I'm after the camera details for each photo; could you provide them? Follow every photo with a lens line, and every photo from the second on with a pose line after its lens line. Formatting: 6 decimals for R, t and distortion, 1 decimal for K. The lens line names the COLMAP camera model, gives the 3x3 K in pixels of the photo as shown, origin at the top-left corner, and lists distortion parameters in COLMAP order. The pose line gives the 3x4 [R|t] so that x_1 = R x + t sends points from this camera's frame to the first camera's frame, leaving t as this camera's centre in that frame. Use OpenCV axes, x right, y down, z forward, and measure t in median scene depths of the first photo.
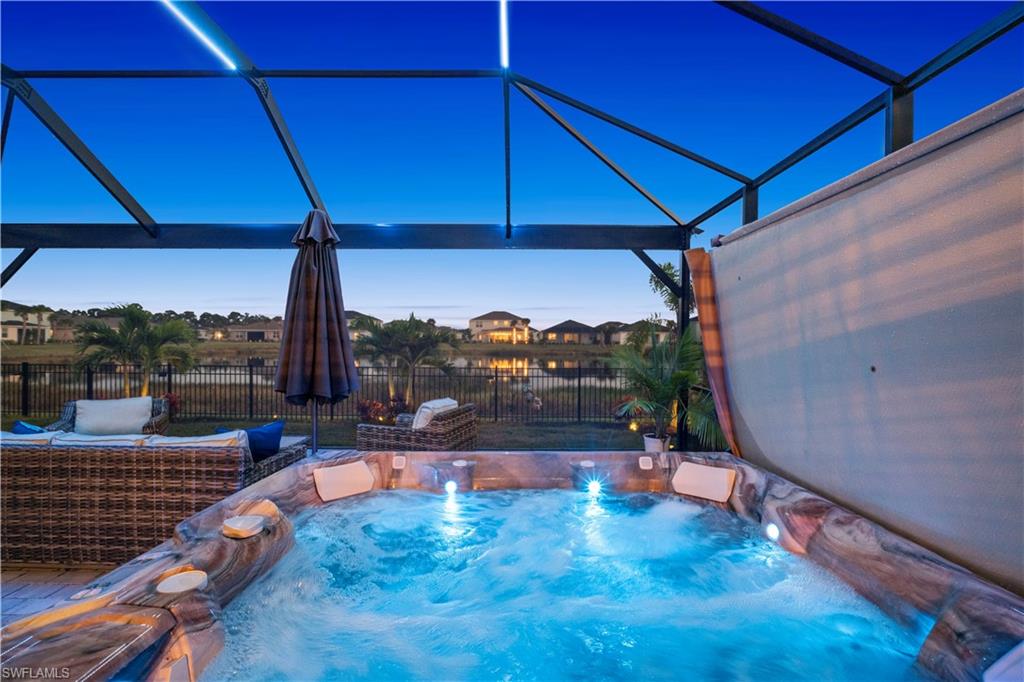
lens RADIAL K [[472.8, 0, 513.9], [0, 472.8, 345.3], [0, 0, 1]] dist [-0.027714, 0.008266]
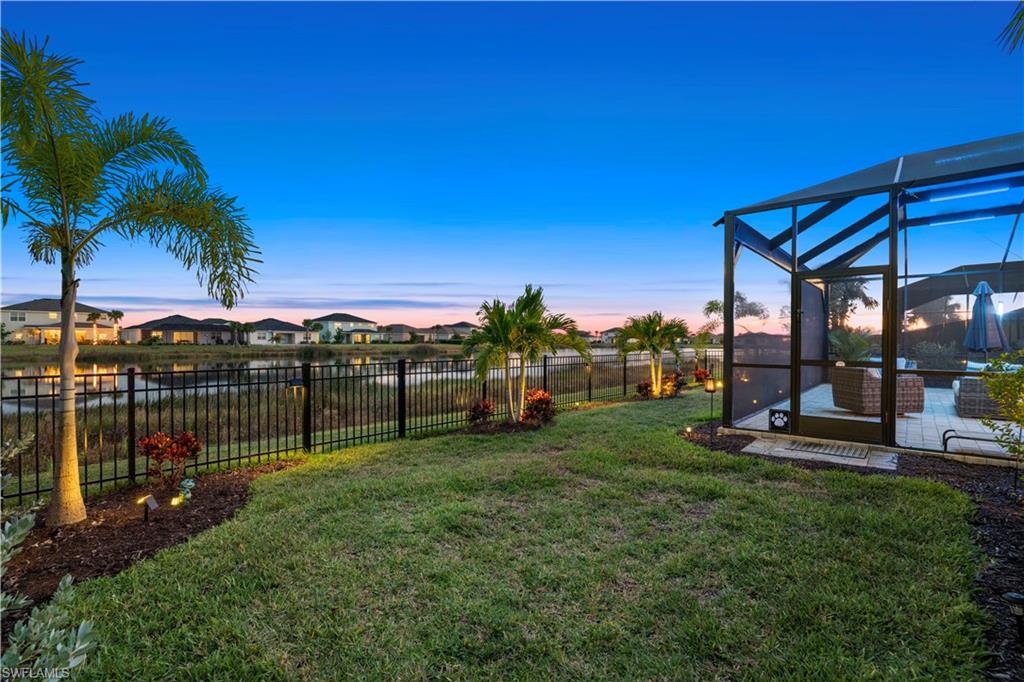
lens RADIAL K [[463.2, 0, 511.3], [0, 463.2, 344.7], [0, 0, 1]] dist [-0.001150, 0.000610]
pose [[0.658283, -0.009327, 0.752713, -3.275449], [0.010419, 0.999940, 0.003278, 0.031635], [-0.752698, 0.005685, 0.658341, 0.992809]]
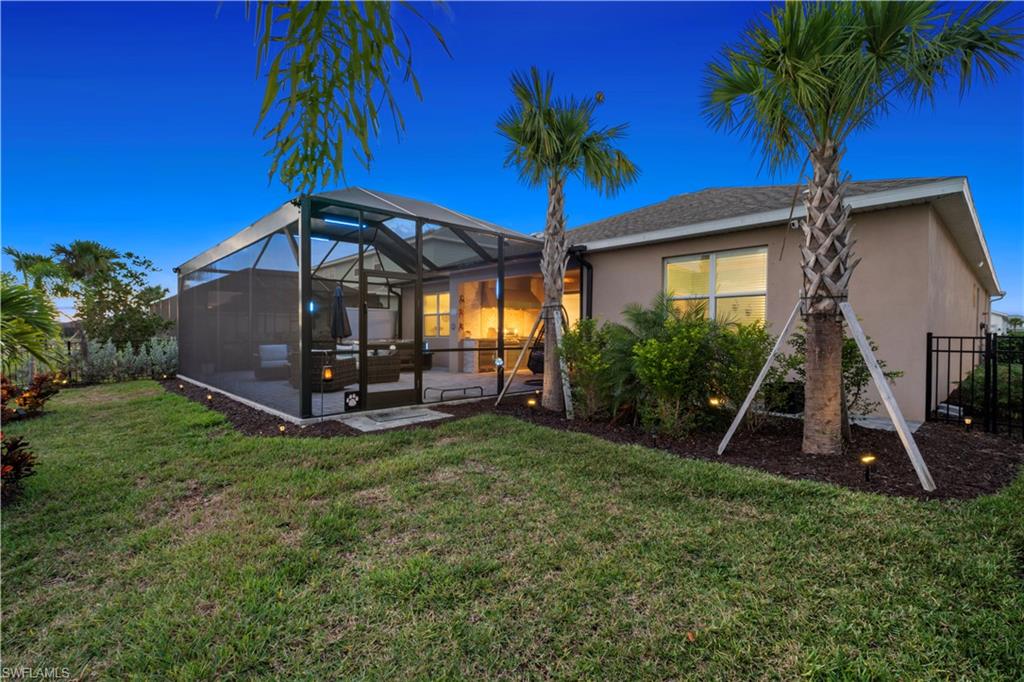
lens RADIAL K [[476.3, 0, 514.4], [0, 476.3, 345.4], [0, 0, 1]] dist [0.002921, 0.001043]
pose [[-0.686595, -0.025067, 0.726608, -3.222840], [0.005858, 0.999182, 0.040006, 0.027193], [-0.727016, 0.031724, -0.685887, 2.005306]]
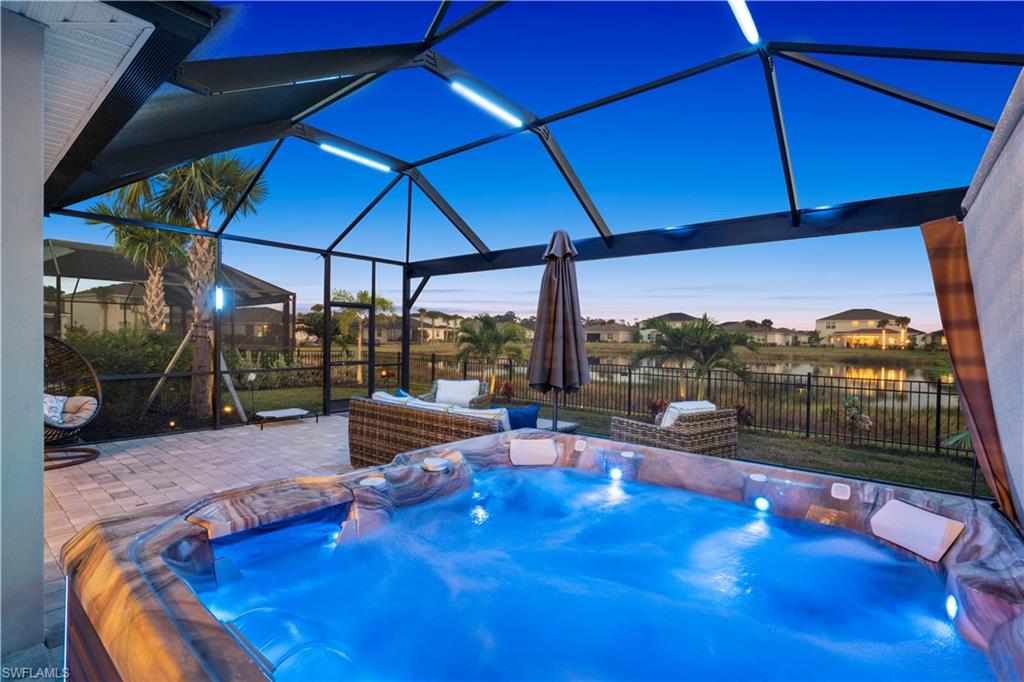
lens RADIAL K [[467.0, 0, 513.4], [0, 467.0, 345.6], [0, 0, 1]] dist [-0.004747, 0.001855]
pose [[0.779724, 0.017745, -0.625871, 0.177494], [-0.019632, 0.999800, 0.003889, 0.001944], [0.625815, 0.009255, 0.779917, 0.003351]]
